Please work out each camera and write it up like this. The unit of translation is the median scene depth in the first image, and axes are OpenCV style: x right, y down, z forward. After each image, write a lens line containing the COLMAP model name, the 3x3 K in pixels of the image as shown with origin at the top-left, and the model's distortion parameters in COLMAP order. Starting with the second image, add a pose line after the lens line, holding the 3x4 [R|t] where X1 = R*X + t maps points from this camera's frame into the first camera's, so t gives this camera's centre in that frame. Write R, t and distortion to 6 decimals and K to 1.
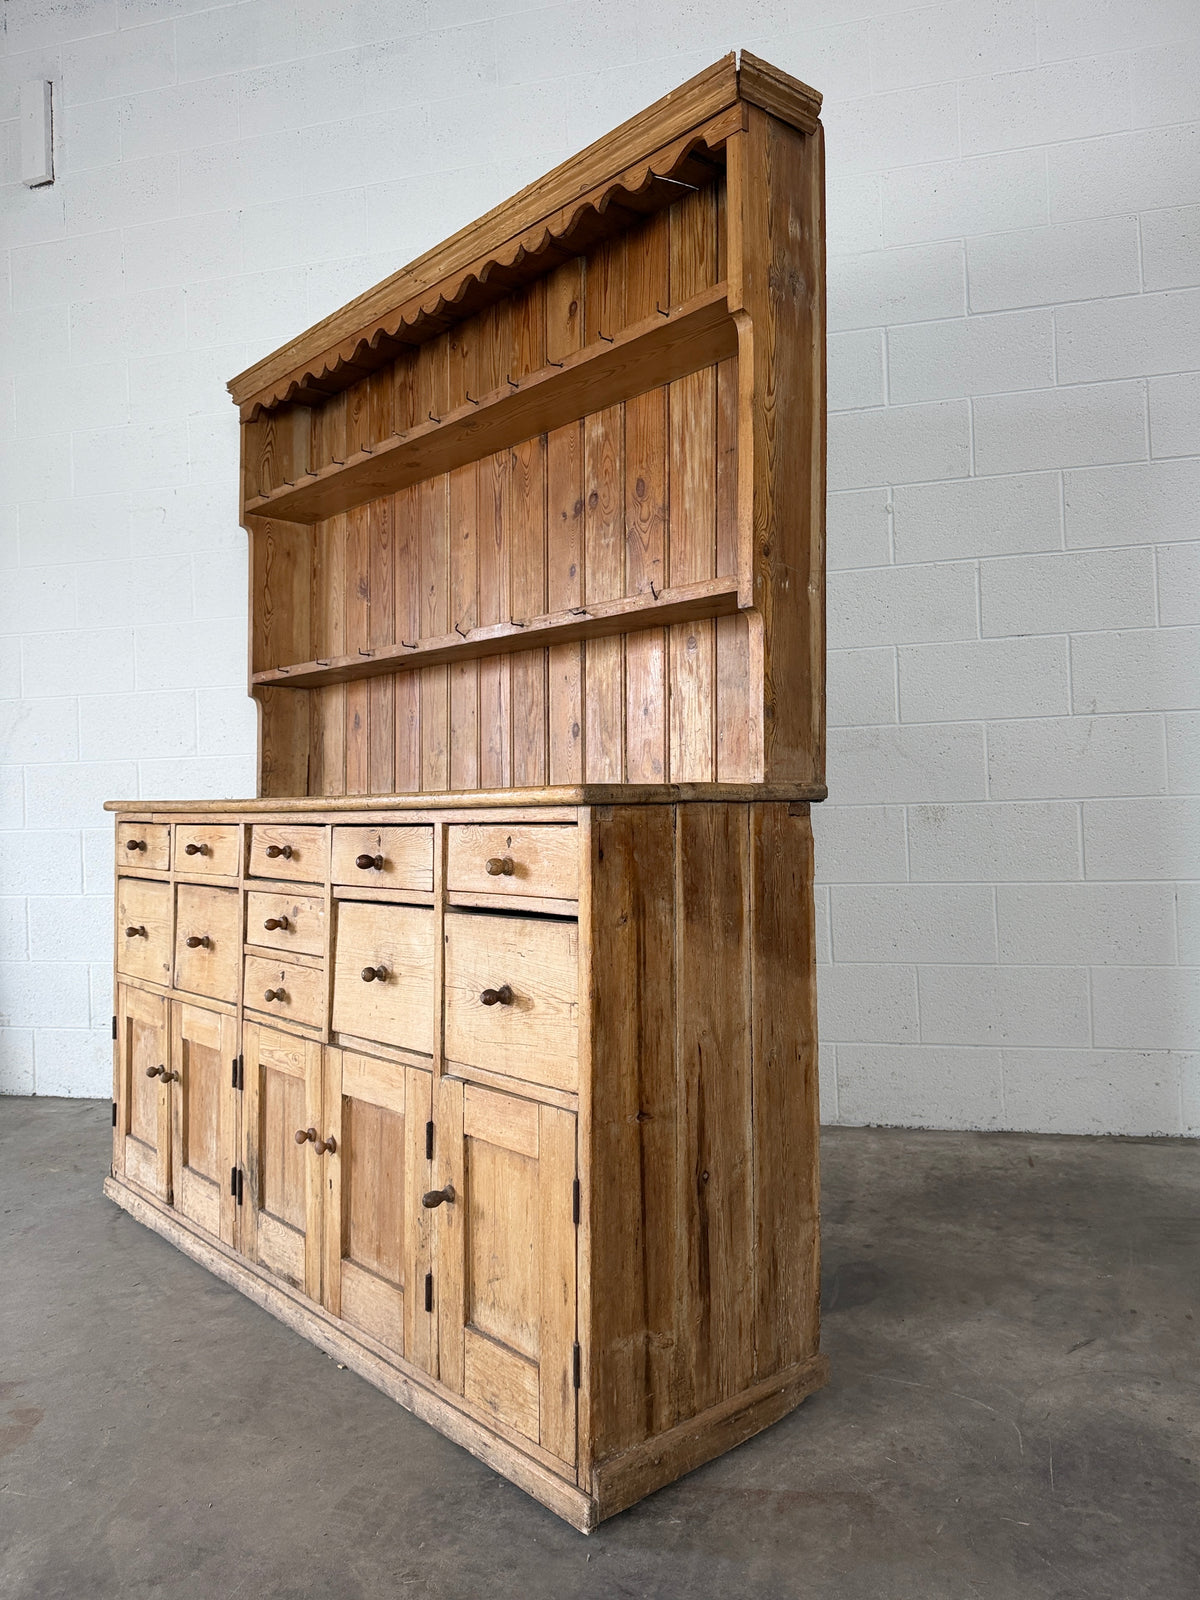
lens RADIAL K [[1188.6, 0, 620.8], [0, 1188.6, 771.7], [0, 0, 1]] dist [0.049570, -0.065416]
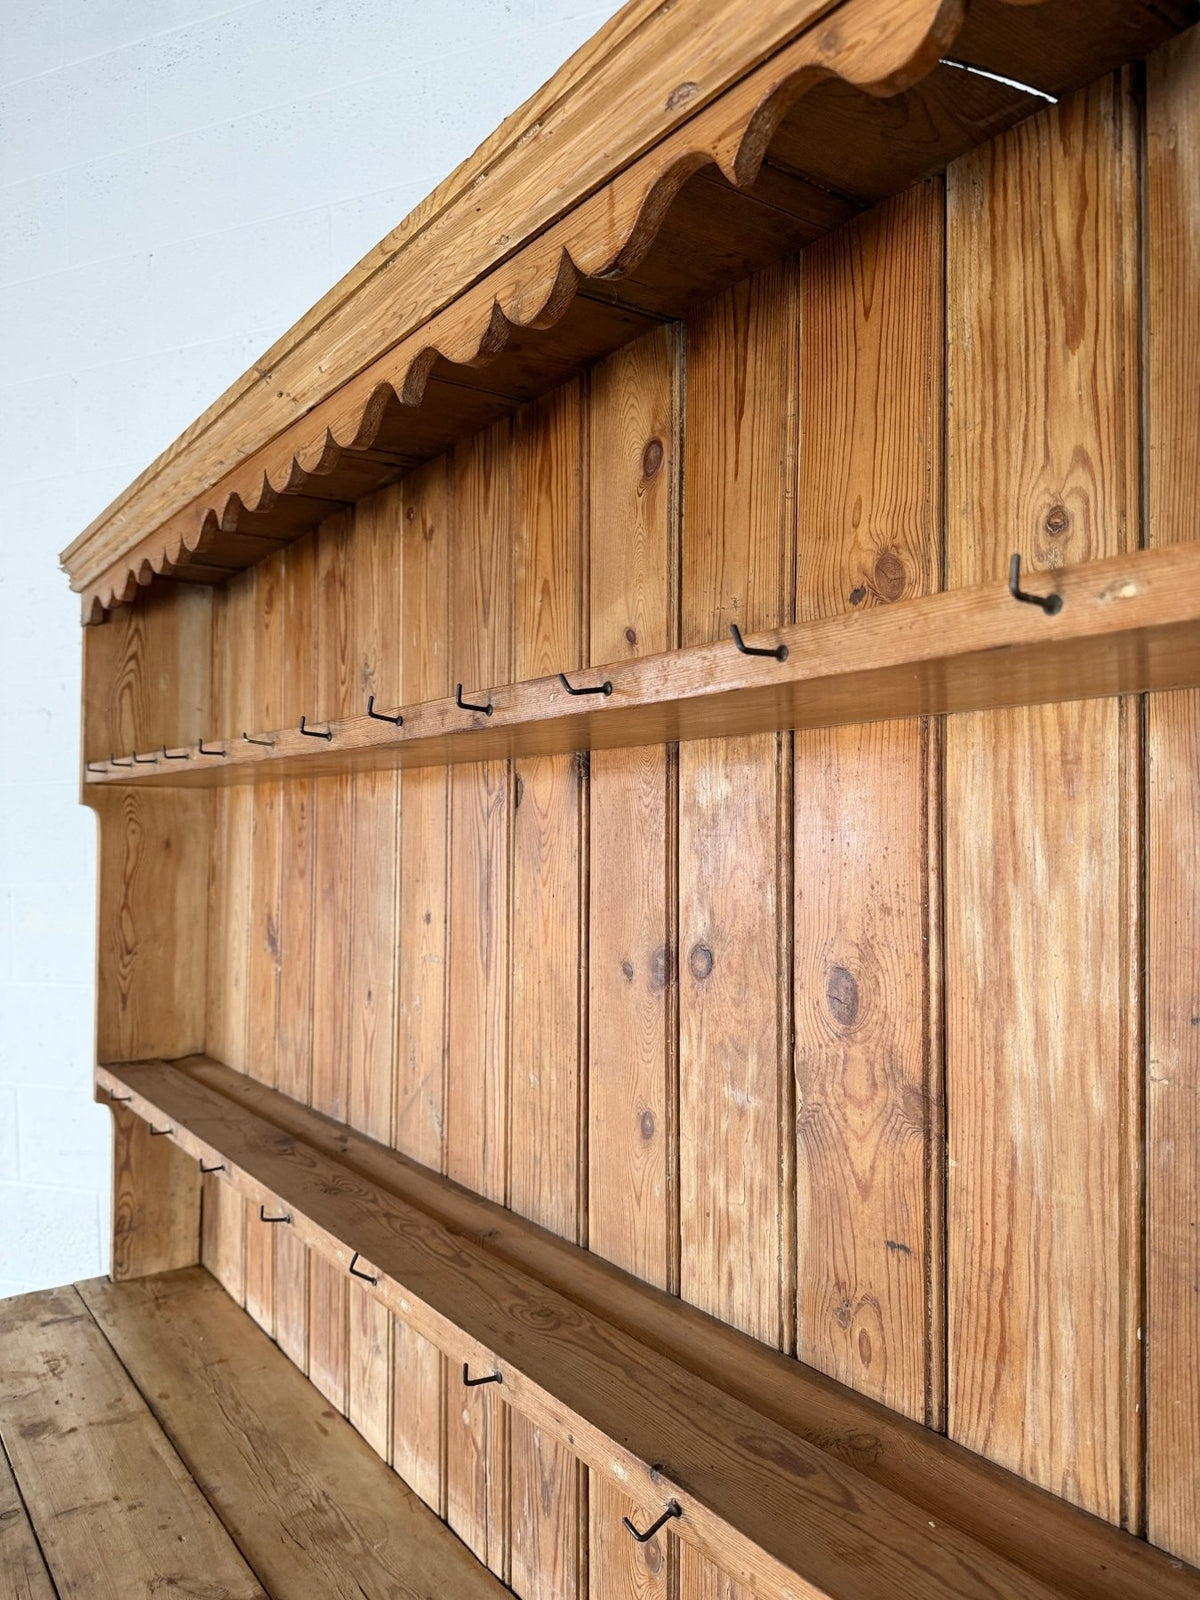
lens RADIAL K [[1137.5, 0, 598.0], [0, 1137.5, 804.9], [0, 0, 1]] dist [0.058225, -0.081325]
pose [[0.995030, 0.001228, -0.099564, -0.021301], [0.000389, 0.999868, 0.016220, -0.296713], [0.099571, -0.016178, 0.994899, 0.662389]]
